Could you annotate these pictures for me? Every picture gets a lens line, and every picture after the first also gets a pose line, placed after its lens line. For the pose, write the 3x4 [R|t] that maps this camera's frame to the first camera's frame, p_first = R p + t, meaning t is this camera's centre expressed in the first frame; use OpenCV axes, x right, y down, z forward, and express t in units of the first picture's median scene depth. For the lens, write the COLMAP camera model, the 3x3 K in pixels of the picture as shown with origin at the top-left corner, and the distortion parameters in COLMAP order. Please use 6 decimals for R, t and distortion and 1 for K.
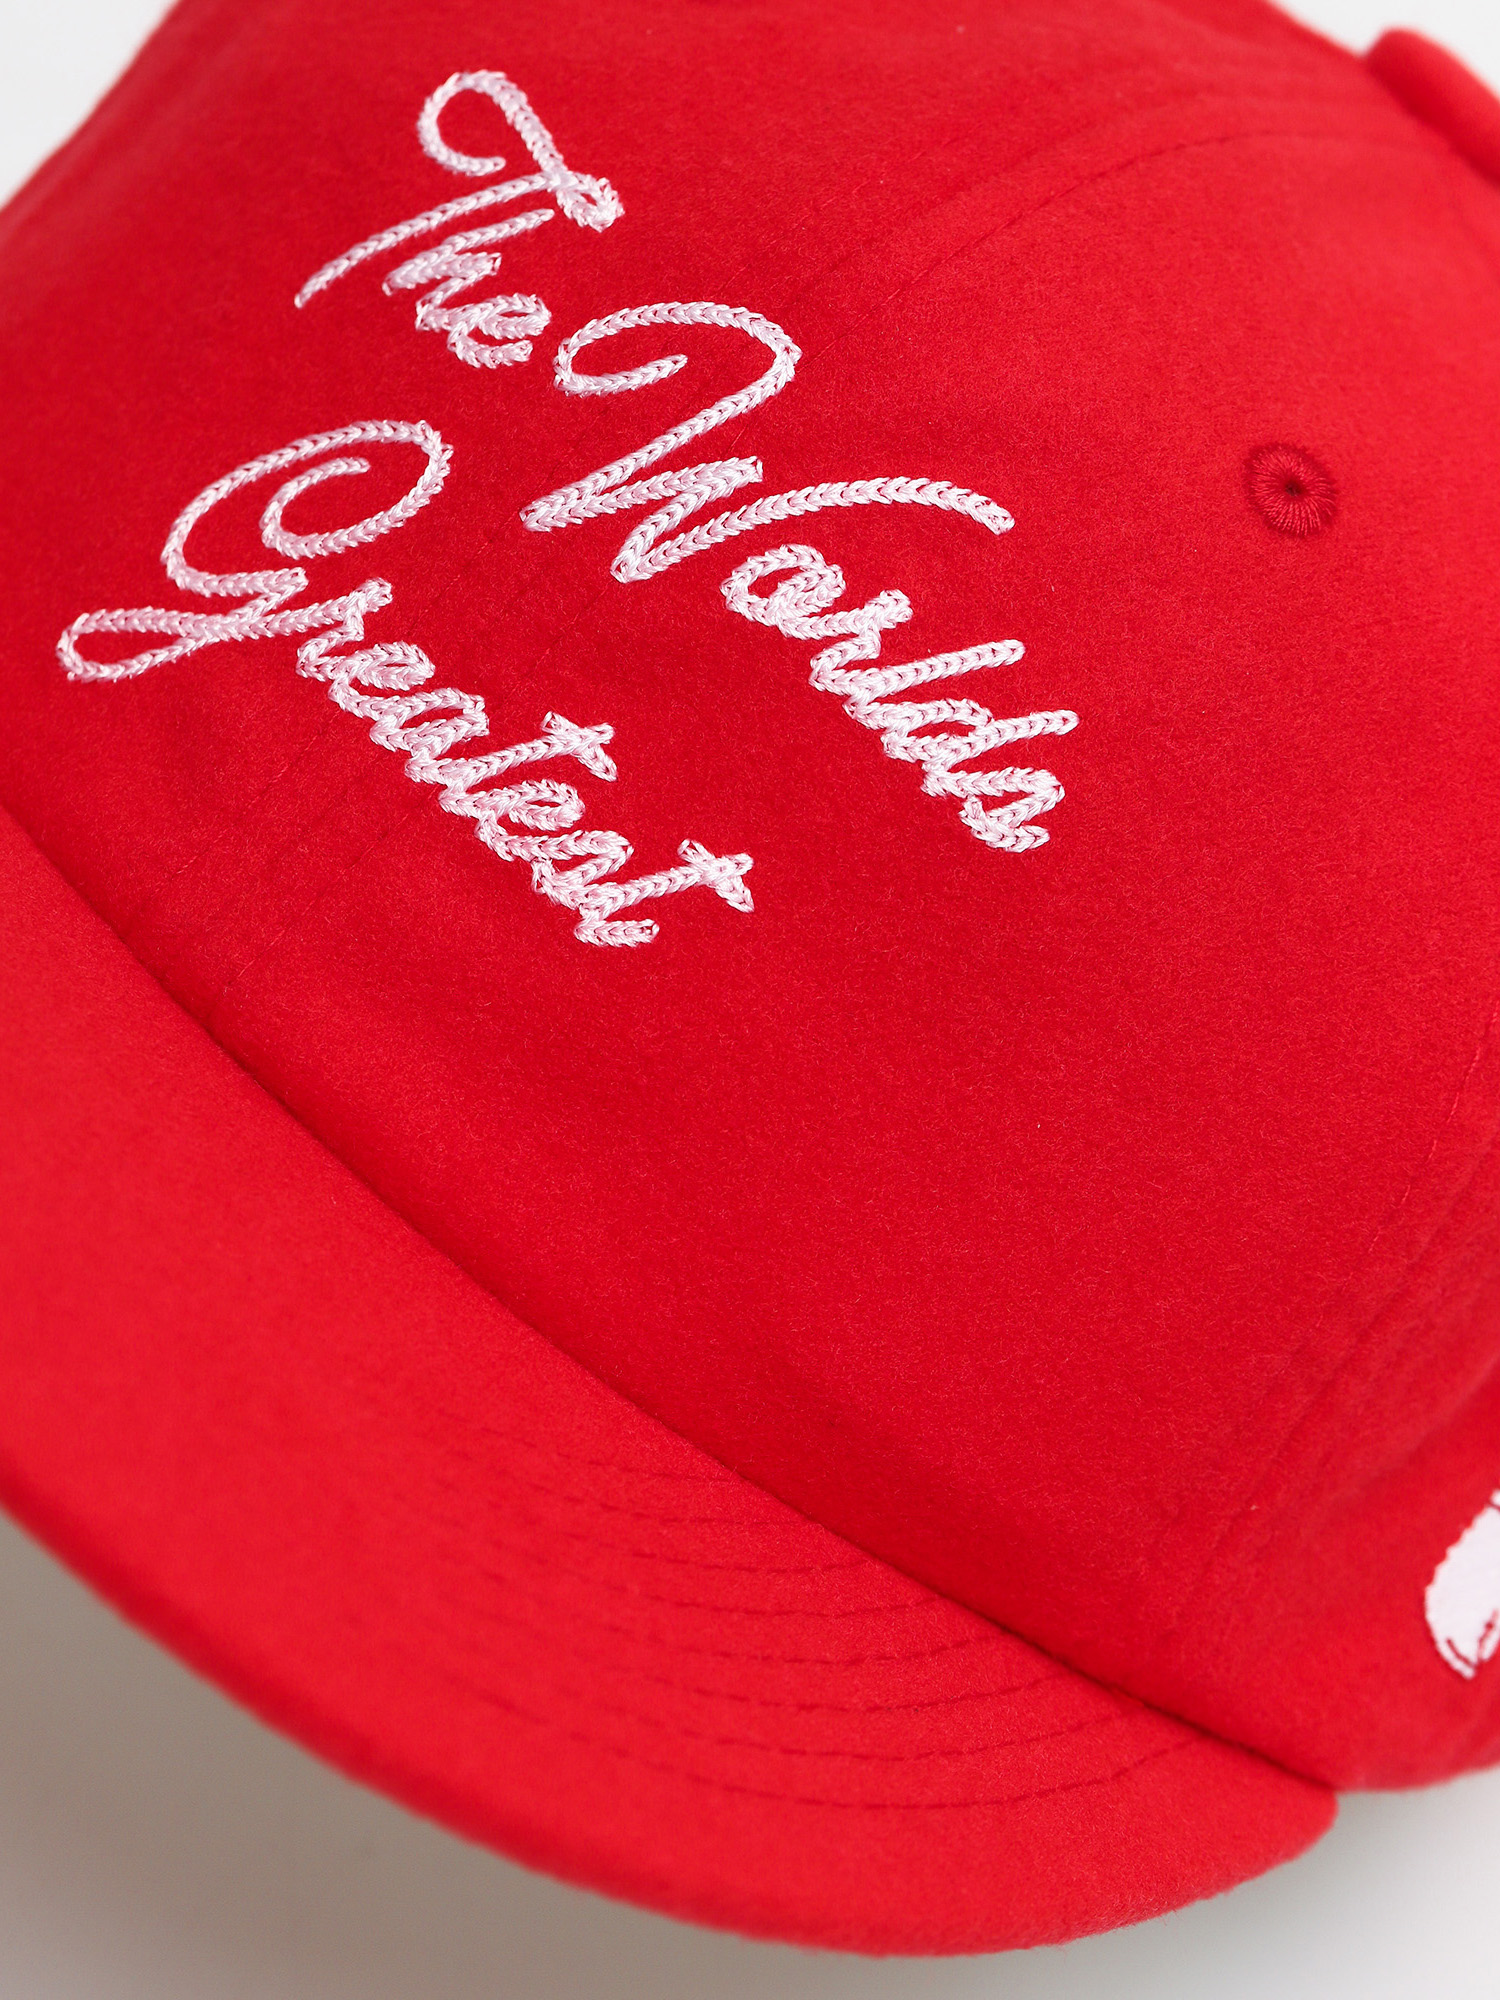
lens RADIAL K [[5063.2, 0, 750.0], [0, 5063.2, 1000.0], [0, 0, 1]] dist [-0.109986, -0.127082]
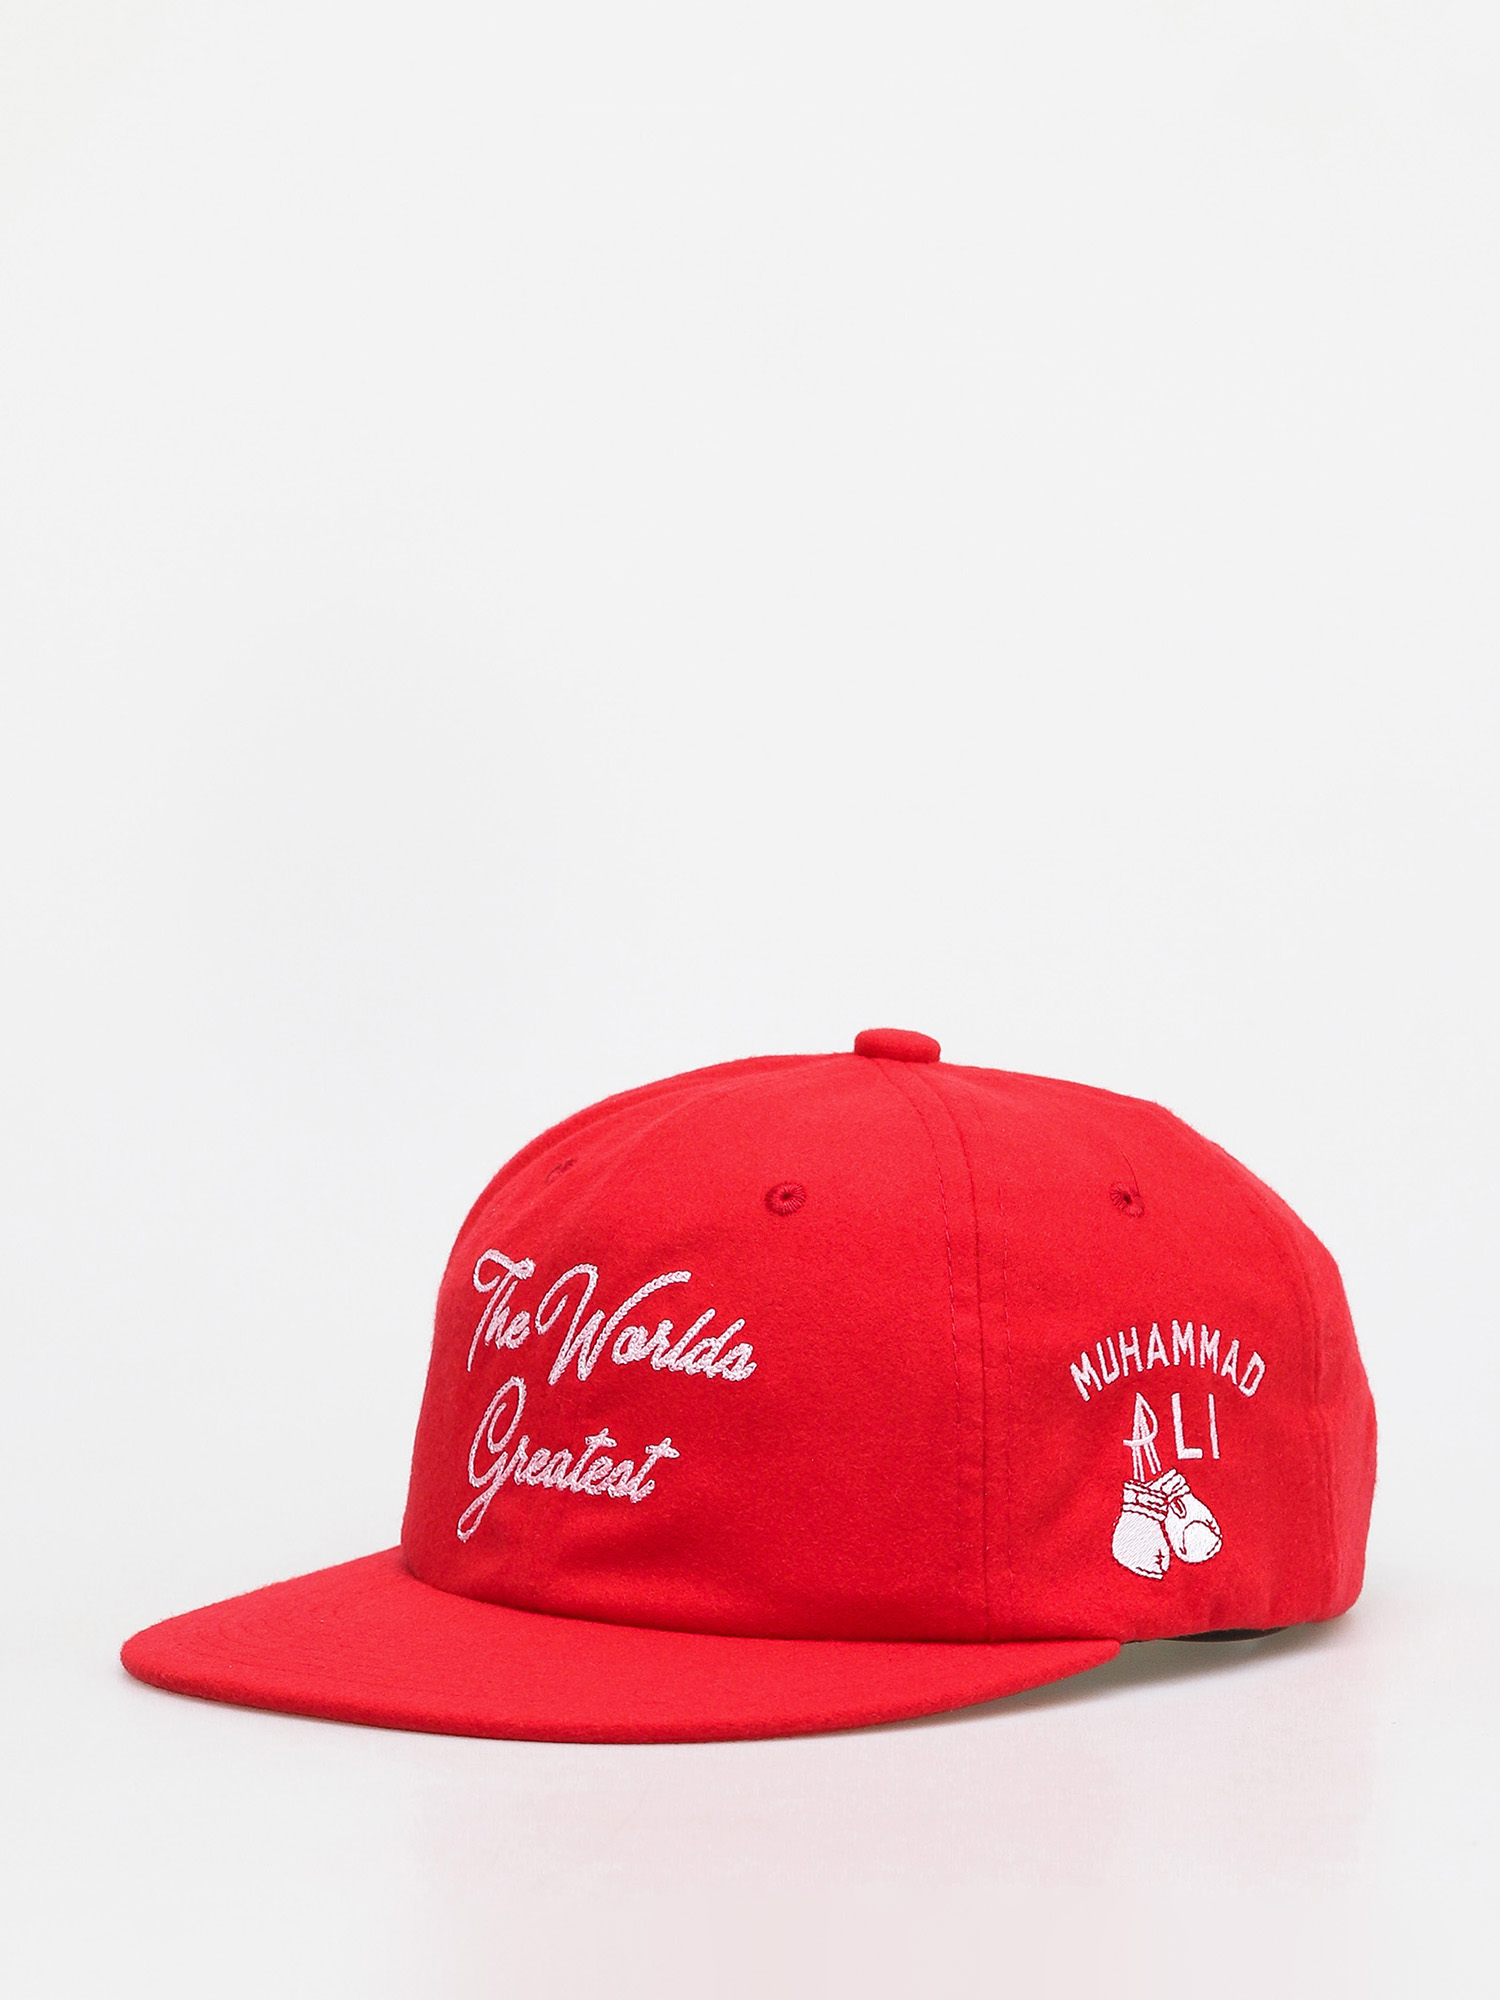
lens RADIAL K [[5063.2, 0, 750.0], [0, 5063.2, 1000.0], [0, 0, 1]] dist [-0.109986, -0.127082]
pose [[0.778154, -0.590867, -0.212961, 0.696549], [0.496818, 0.786512, -0.366839, 0.744406], [0.384249, 0.179654, 0.905581, -1.316525]]
